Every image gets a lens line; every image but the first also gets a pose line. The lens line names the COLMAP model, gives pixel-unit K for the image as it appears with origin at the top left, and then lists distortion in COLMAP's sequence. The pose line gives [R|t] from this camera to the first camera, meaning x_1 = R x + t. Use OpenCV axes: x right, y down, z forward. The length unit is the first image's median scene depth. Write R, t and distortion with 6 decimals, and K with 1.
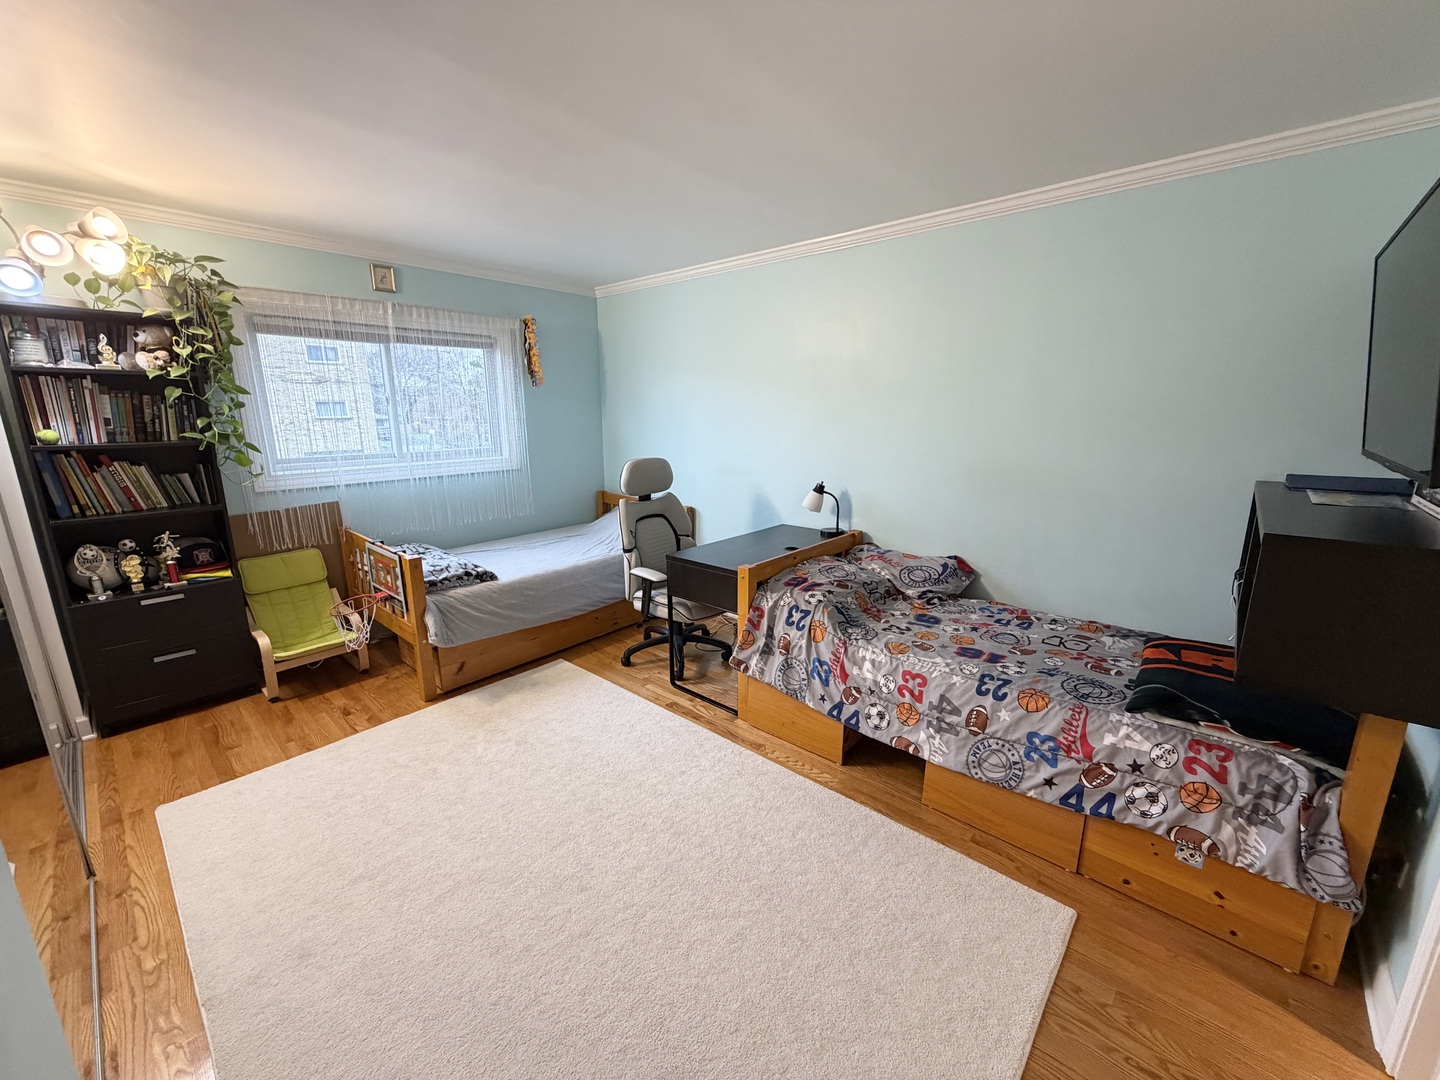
lens RADIAL K [[576.1, 0, 722.5], [0, 576.1, 537.9], [0, 0, 1]] dist [-0.000941, 0.000236]
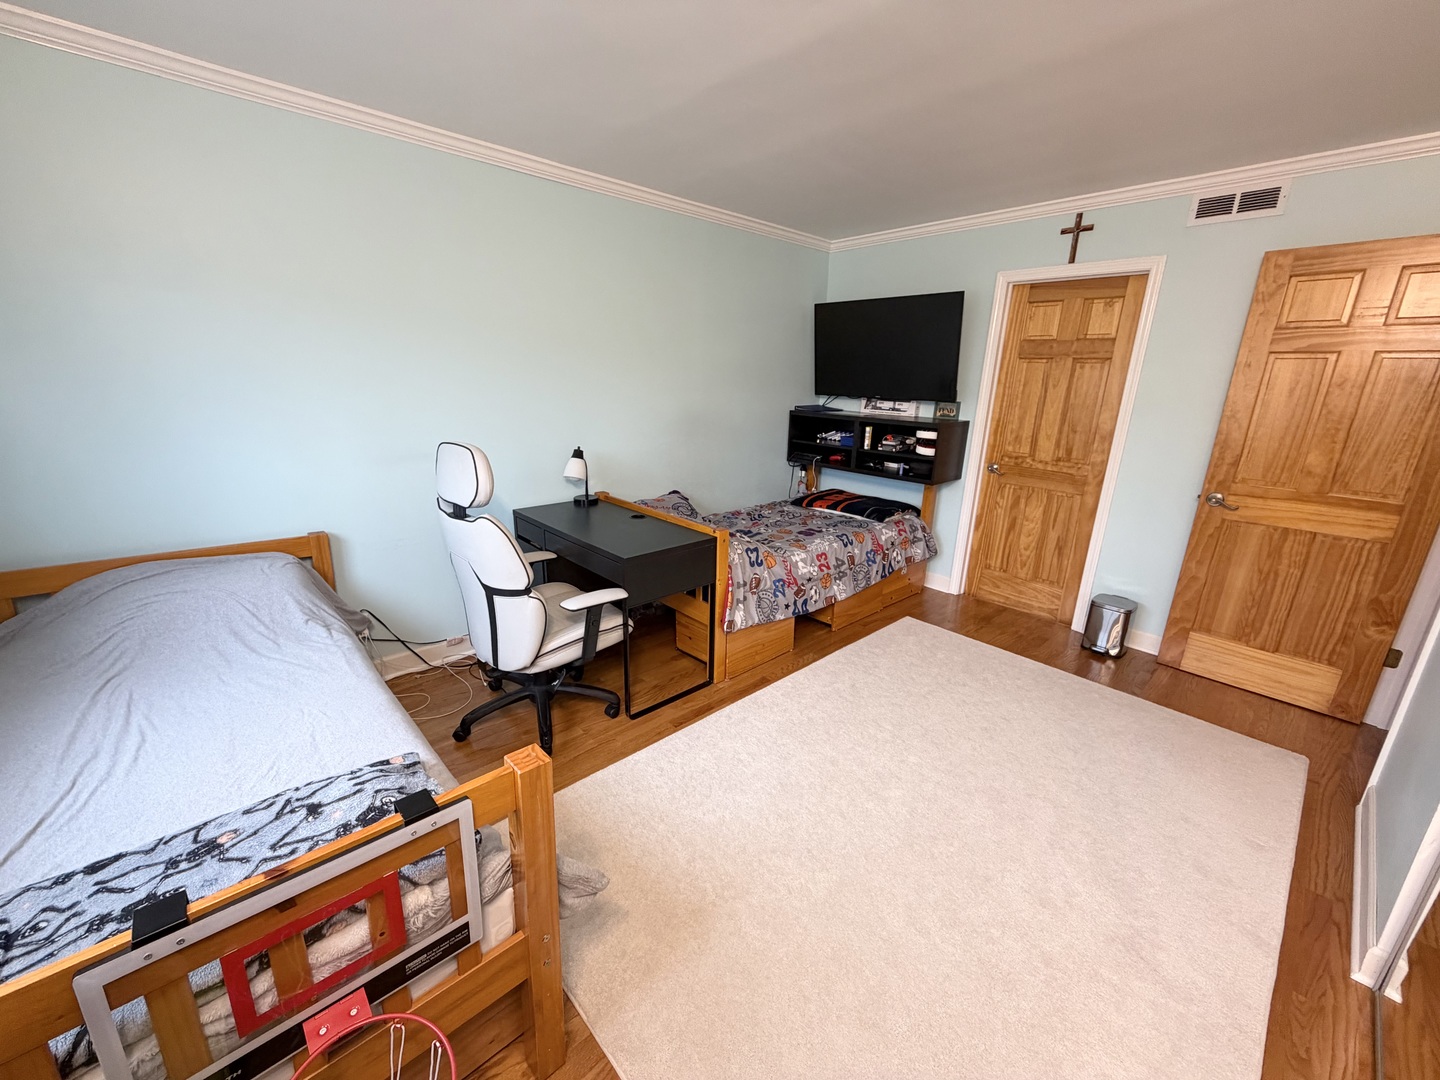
lens RADIAL K [[576.1, 0, 718.8], [0, 576.1, 540.2], [0, 0, 1]] dist [-0.000941, 0.000236]
pose [[0.095199, -0.268239, 0.958637, -1.105579], [0.195823, 0.949240, 0.246163, -0.213582], [-0.976007, 0.164288, 0.142894, 1.049358]]
